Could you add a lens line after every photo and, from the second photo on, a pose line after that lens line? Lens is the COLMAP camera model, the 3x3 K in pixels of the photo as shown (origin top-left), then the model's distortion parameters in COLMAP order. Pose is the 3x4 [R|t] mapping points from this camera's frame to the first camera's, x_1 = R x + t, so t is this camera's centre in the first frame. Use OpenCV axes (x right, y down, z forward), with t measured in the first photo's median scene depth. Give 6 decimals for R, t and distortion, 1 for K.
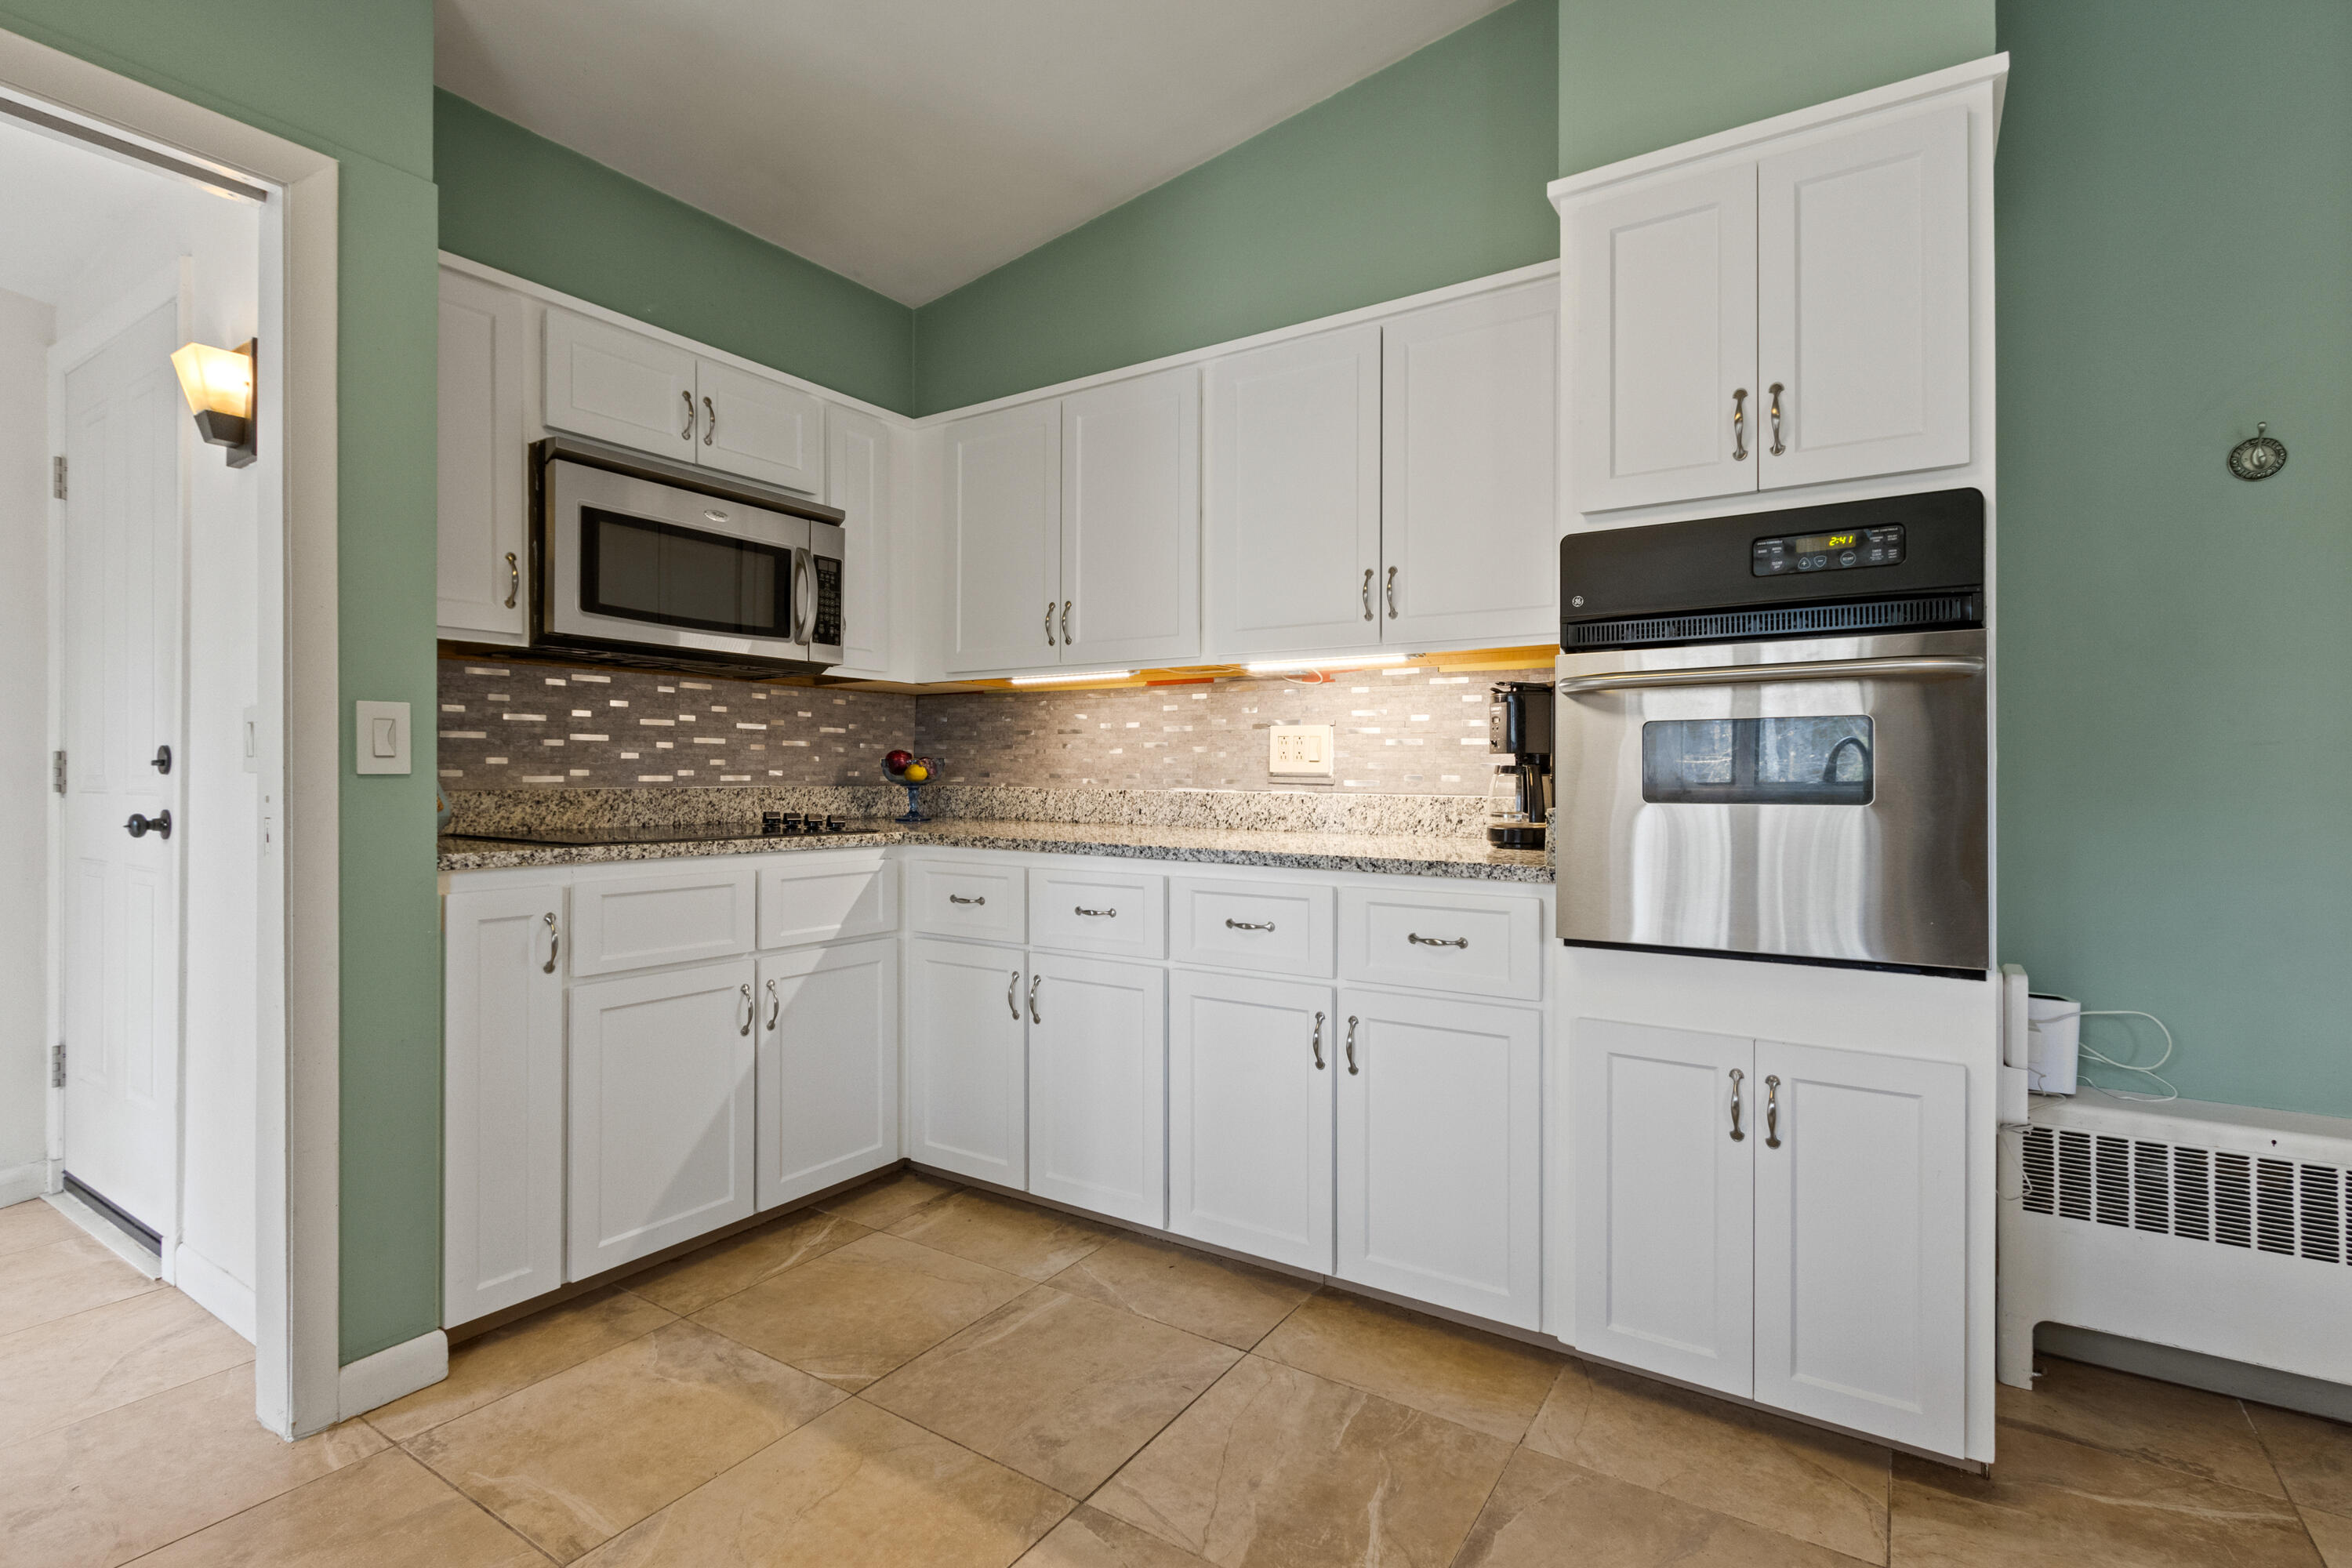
lens RADIAL K [[1126.4, 0, 1176.0], [0, 1126.4, 784.0], [0, 0, 1]] dist [0.001683, 0.000200]
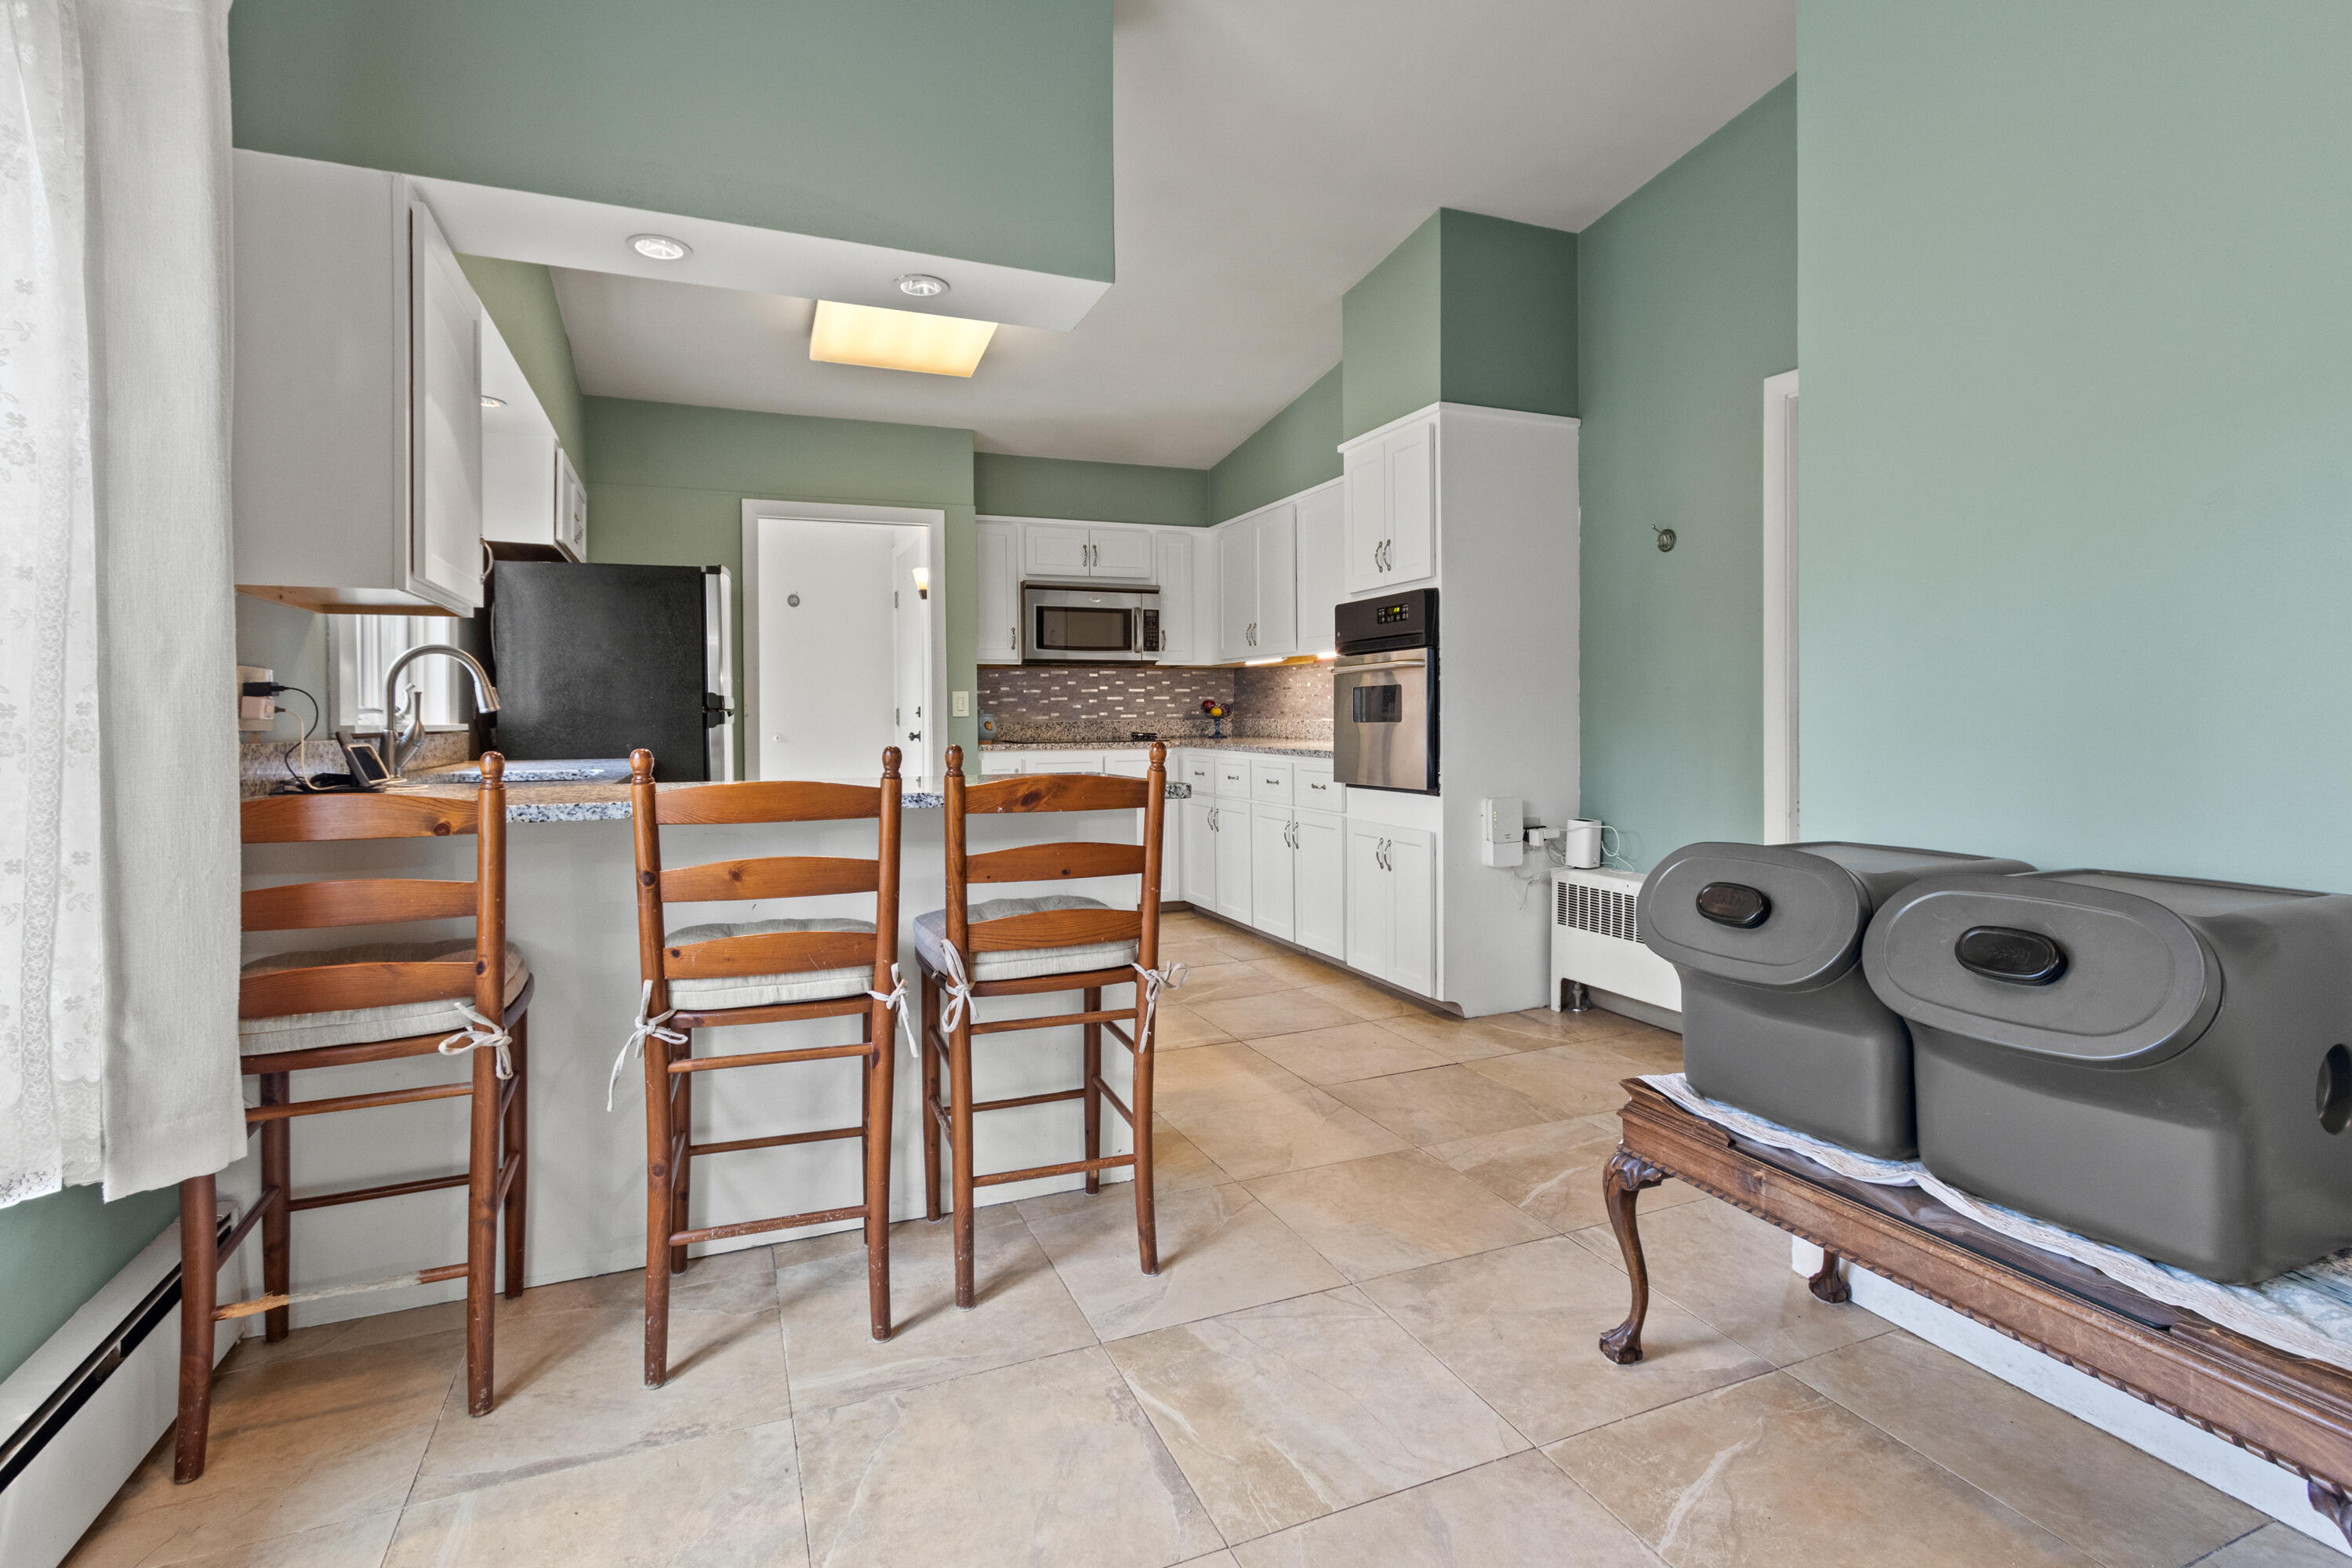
lens RADIAL K [[1149.3, 0, 1173.6], [0, 1149.3, 743.7], [0, 0, 1]] dist [0.000759, 0.000233]
pose [[0.826589, 0.001809, -0.562803, 0.977948], [0.010094, 0.999786, 0.018039, 0.009492], [0.562715, -0.020592, 0.826394, -0.784635]]
